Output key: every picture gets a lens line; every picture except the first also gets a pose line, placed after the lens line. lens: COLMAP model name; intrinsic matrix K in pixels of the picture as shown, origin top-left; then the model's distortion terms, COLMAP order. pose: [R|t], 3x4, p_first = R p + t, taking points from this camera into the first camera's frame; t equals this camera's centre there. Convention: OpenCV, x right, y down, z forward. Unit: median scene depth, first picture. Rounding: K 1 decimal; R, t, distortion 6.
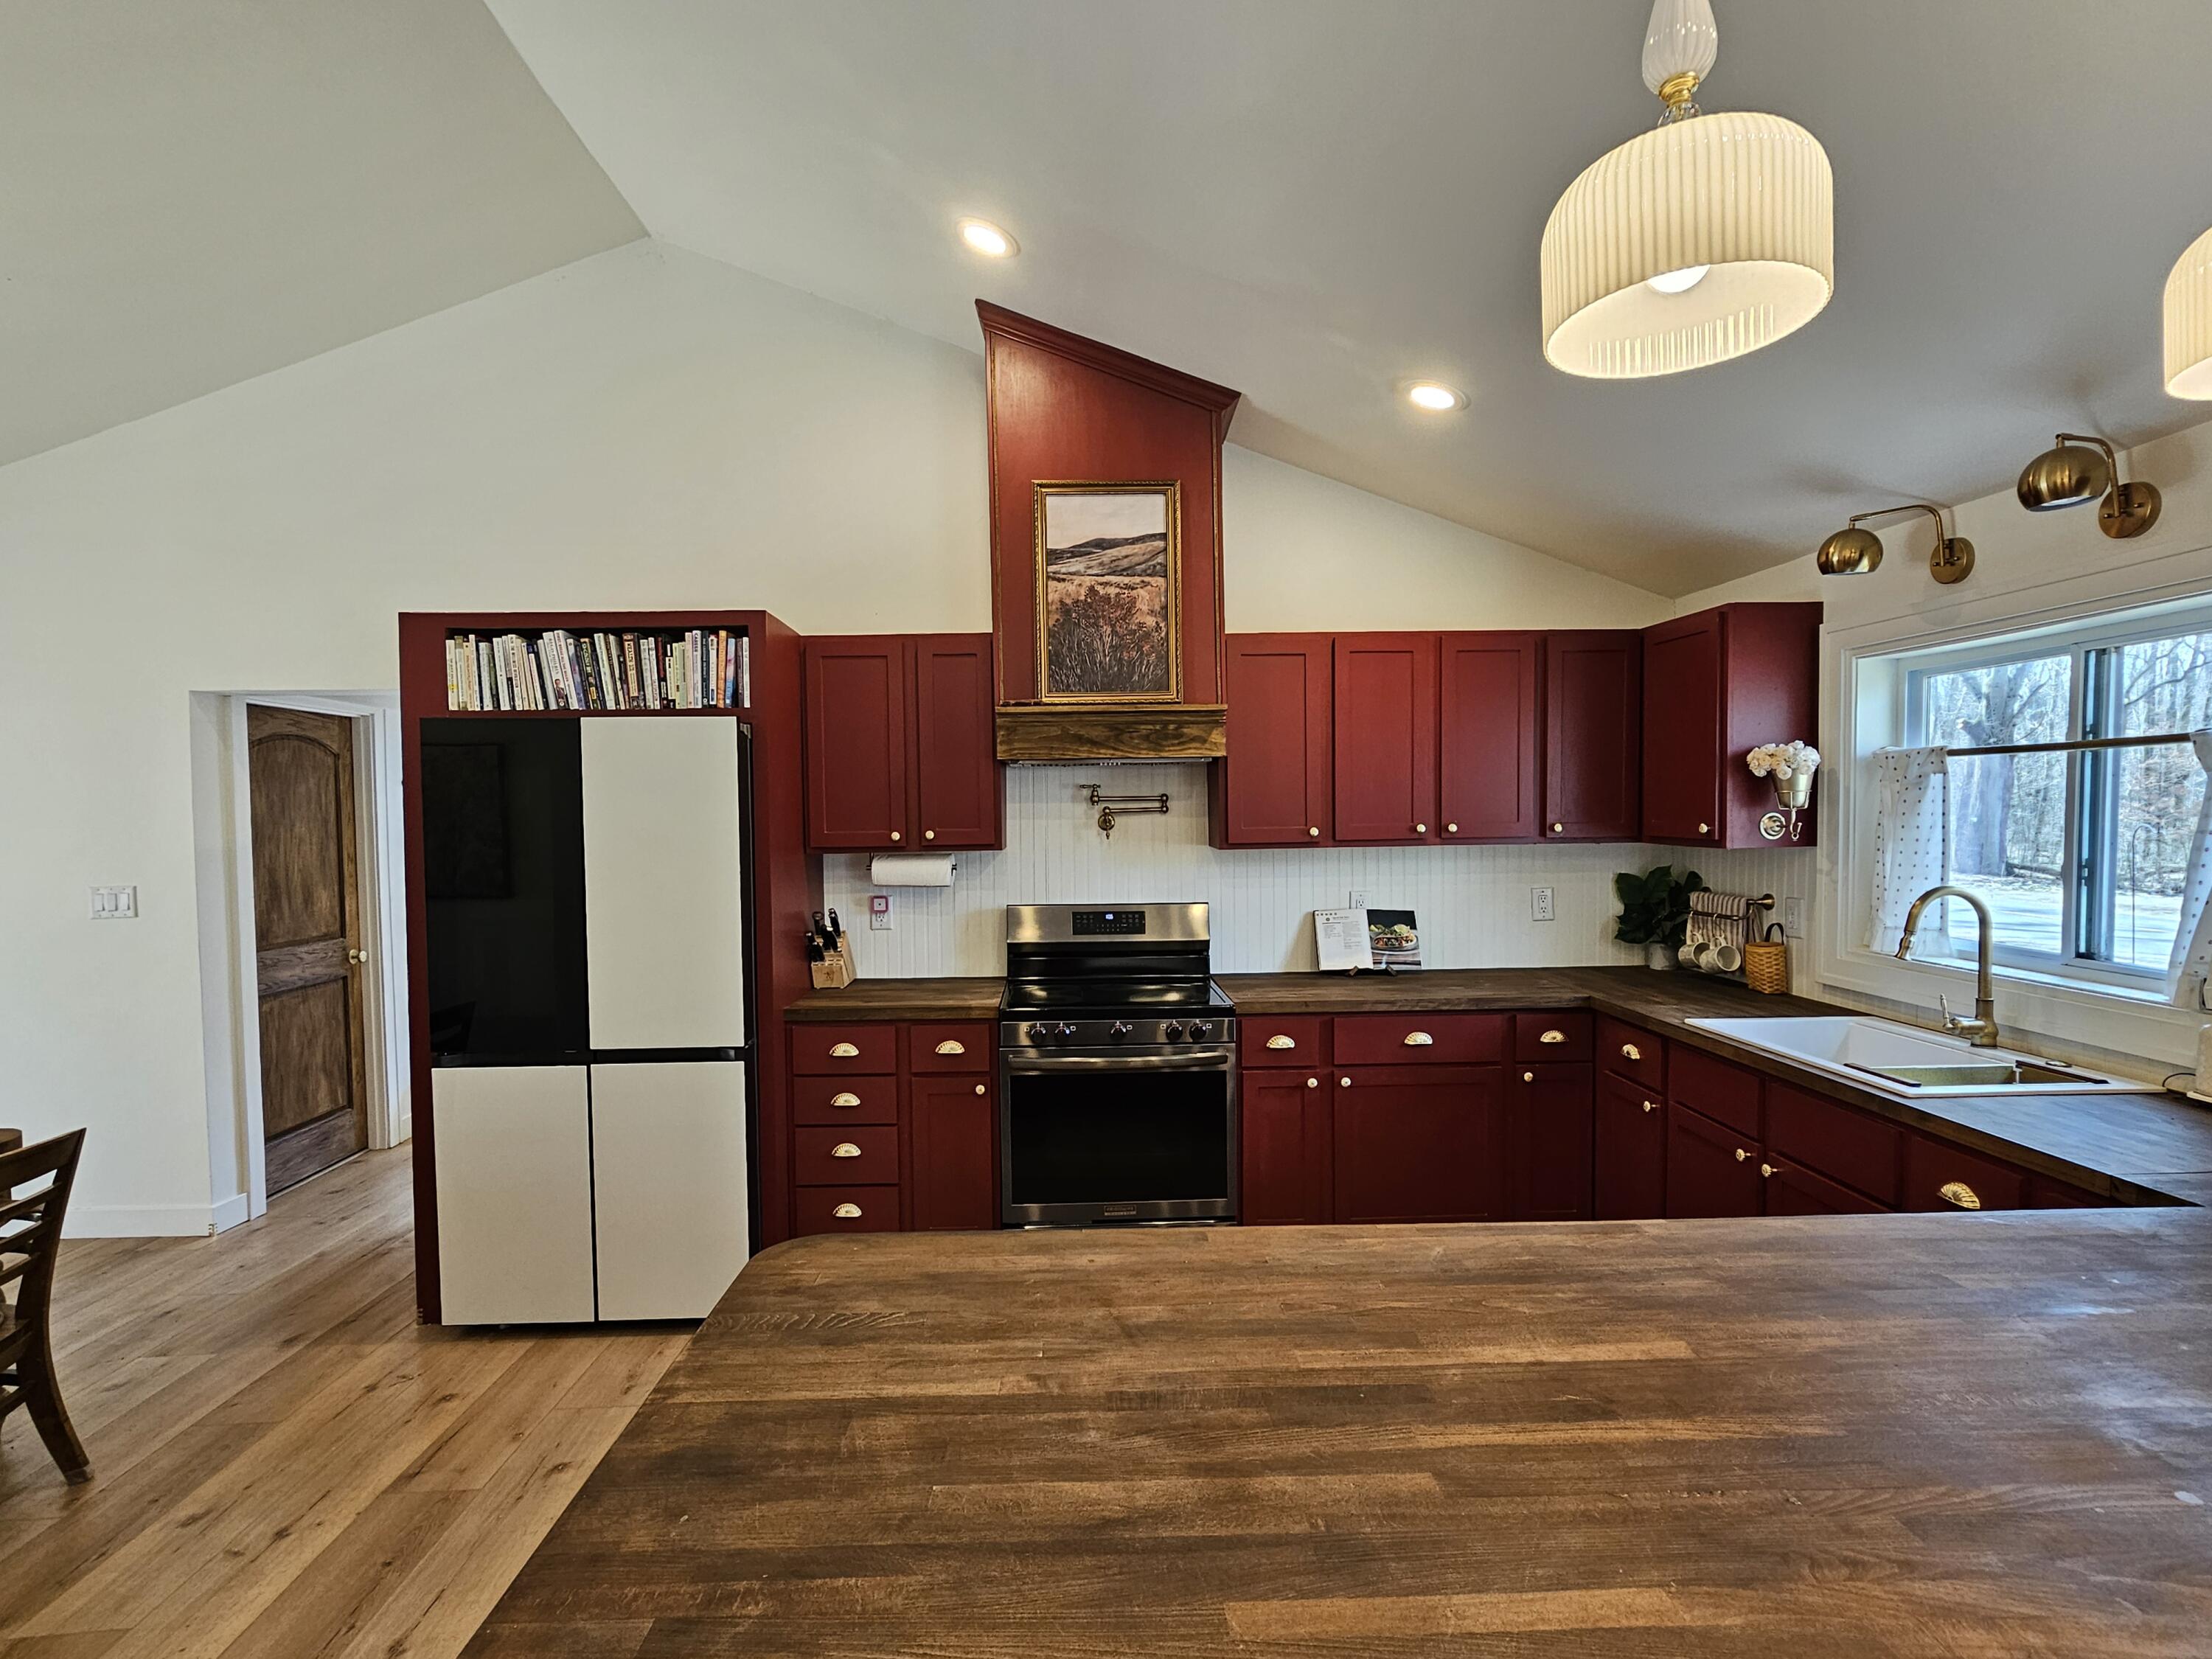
lens RADIAL K [[1079.3, 0, 1097.1], [0, 1079.3, 856.6], [0, 0, 1]] dist [-0.003117, 0.000389]
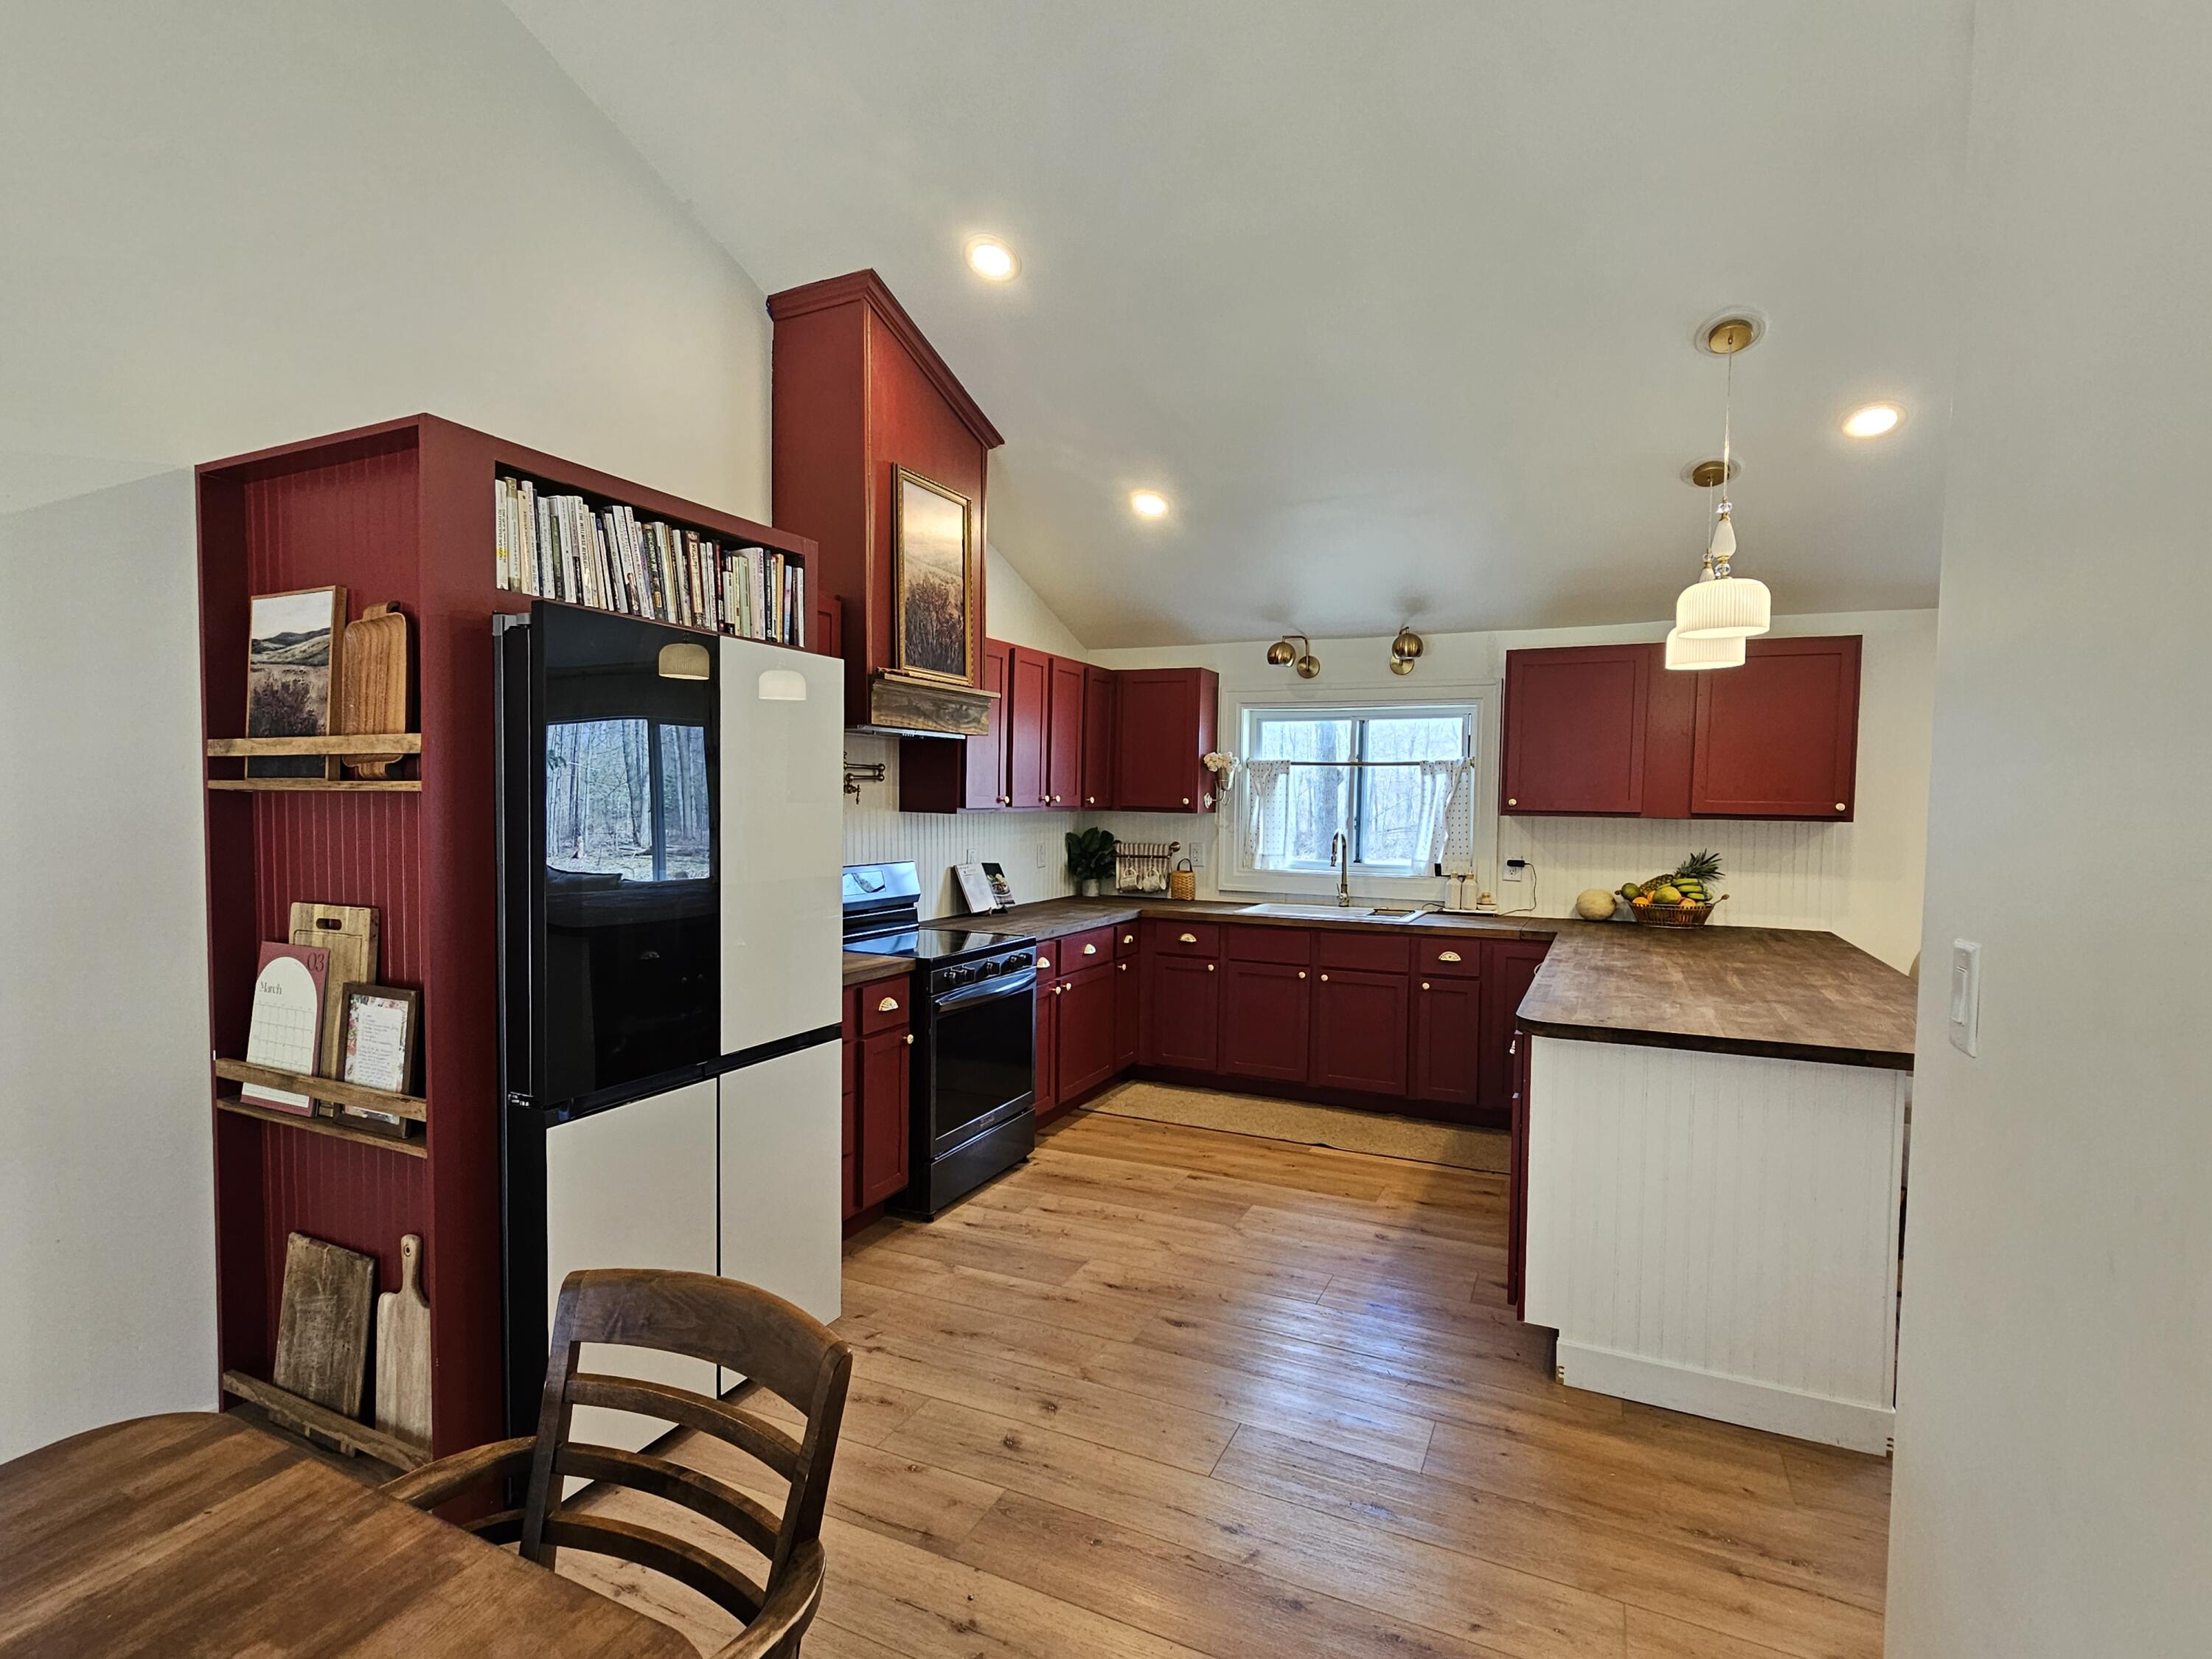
lens RADIAL K [[1079.3, 0, 1093.4], [0, 1079.3, 857.4], [0, 0, 1]] dist [-0.003117, 0.000389]
pose [[0.462787, -0.029967, 0.885963, -0.936689], [0.018160, 0.999539, 0.024322, 0.016435], [-0.886283, 0.004834, 0.463118, 0.349601]]
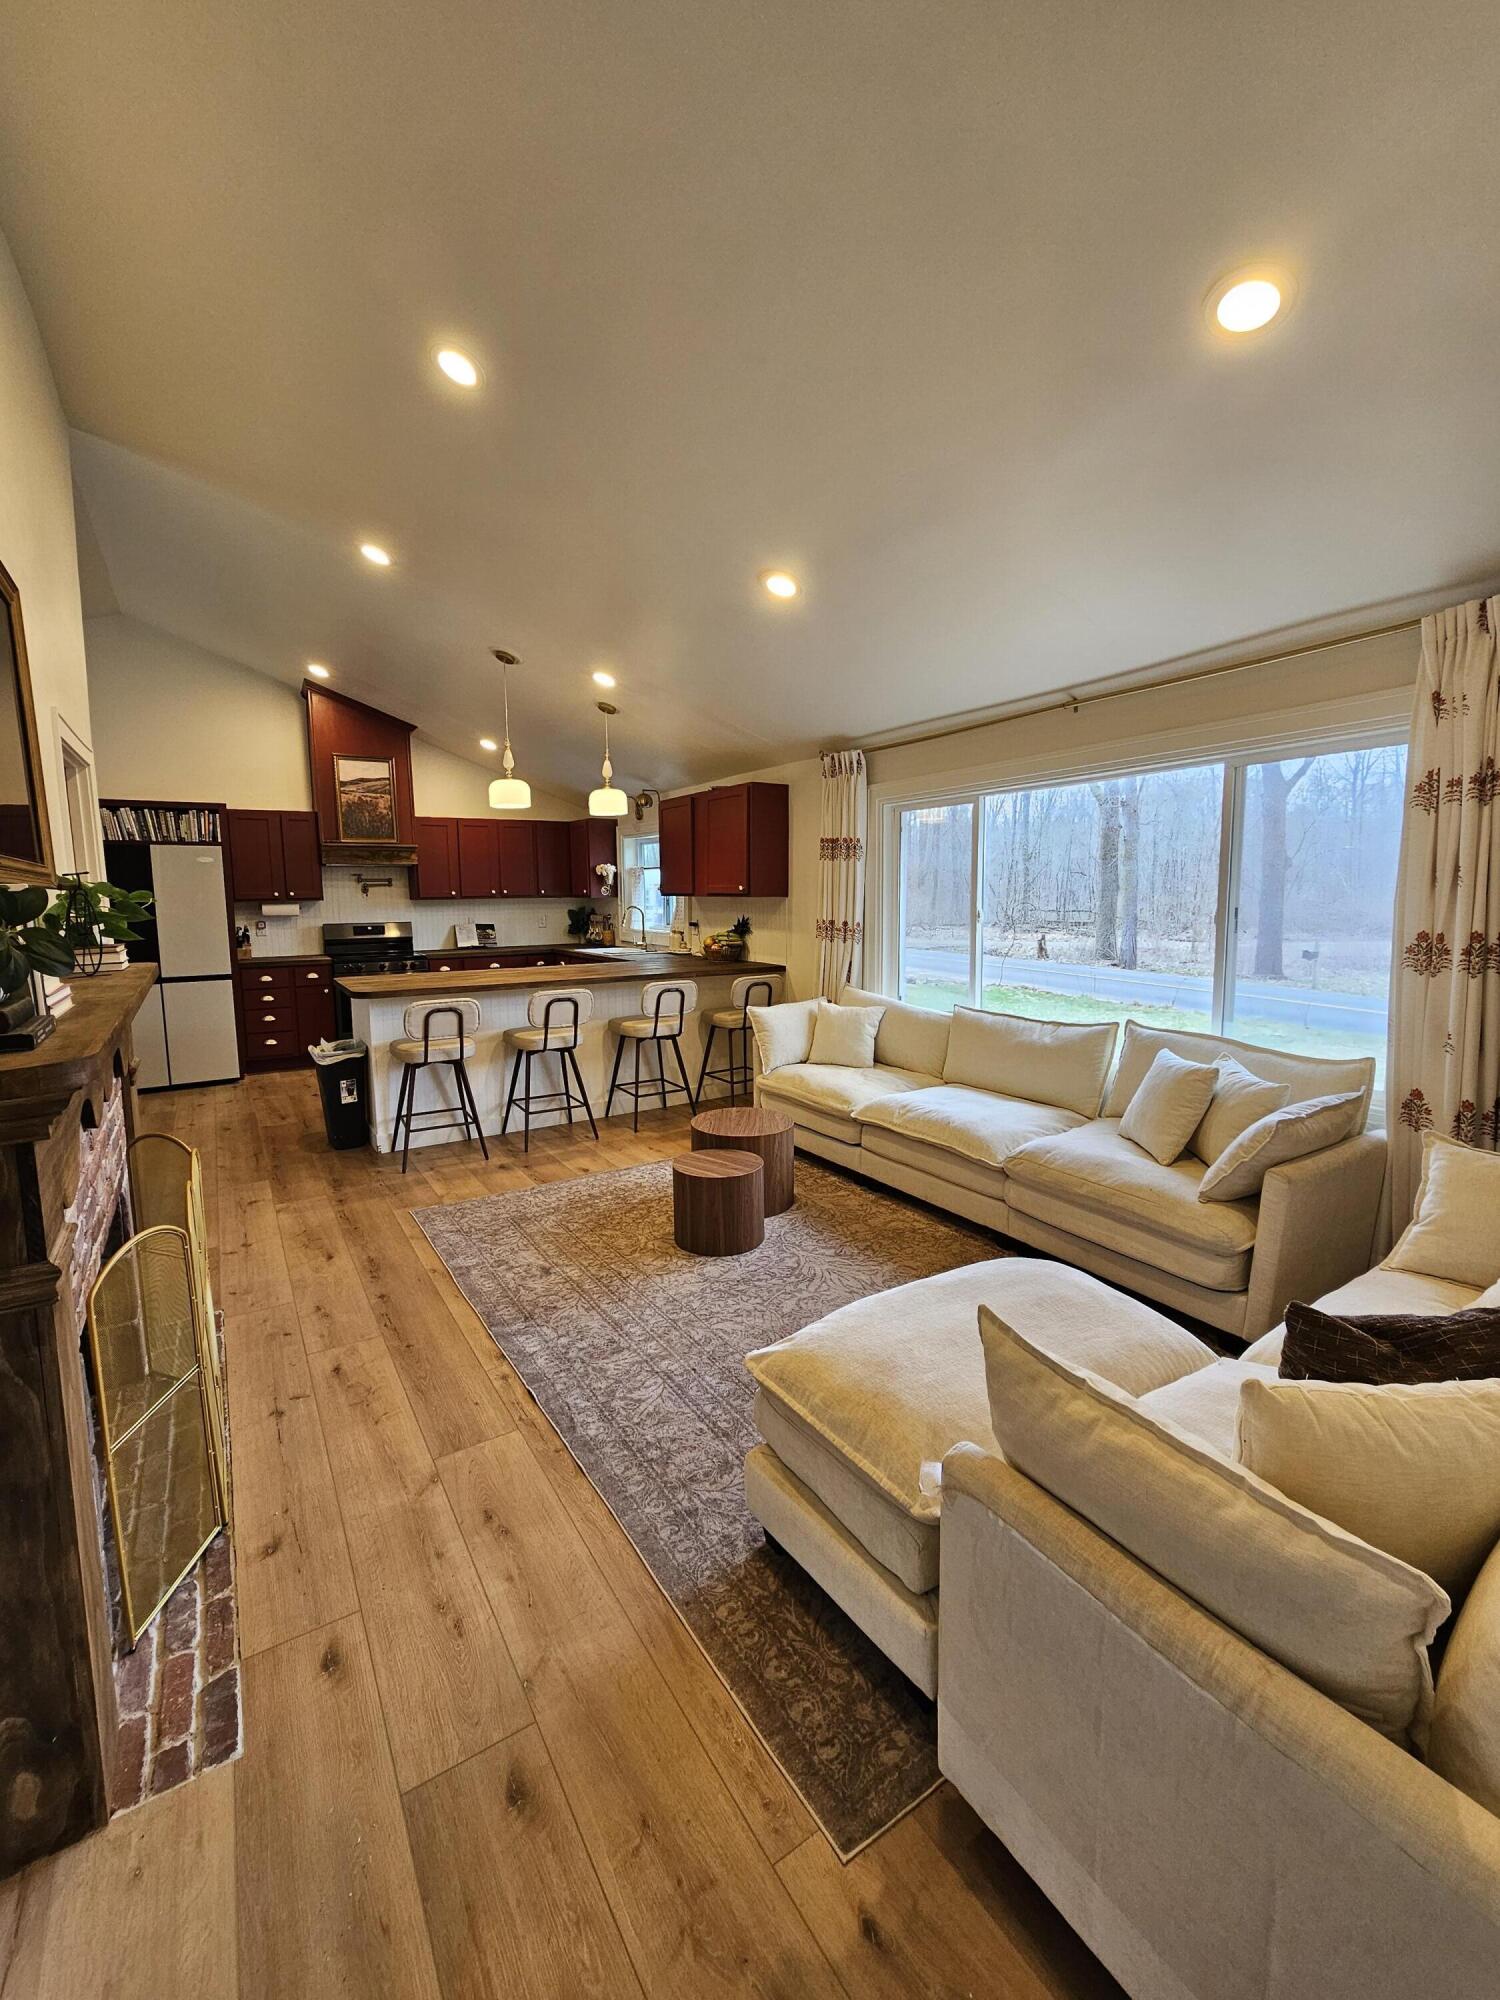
lens RADIAL K [[820.0, 0, 731.8], [0, 820.0, 992.7], [0, 0, 1]] dist [-0.004105, 0.000367]
pose [[0.863068, -0.058355, 0.501705, -0.253335], [0.019692, 0.996436, 0.082023, 0.074549], [-0.504704, -0.060912, 0.861141, -1.191680]]
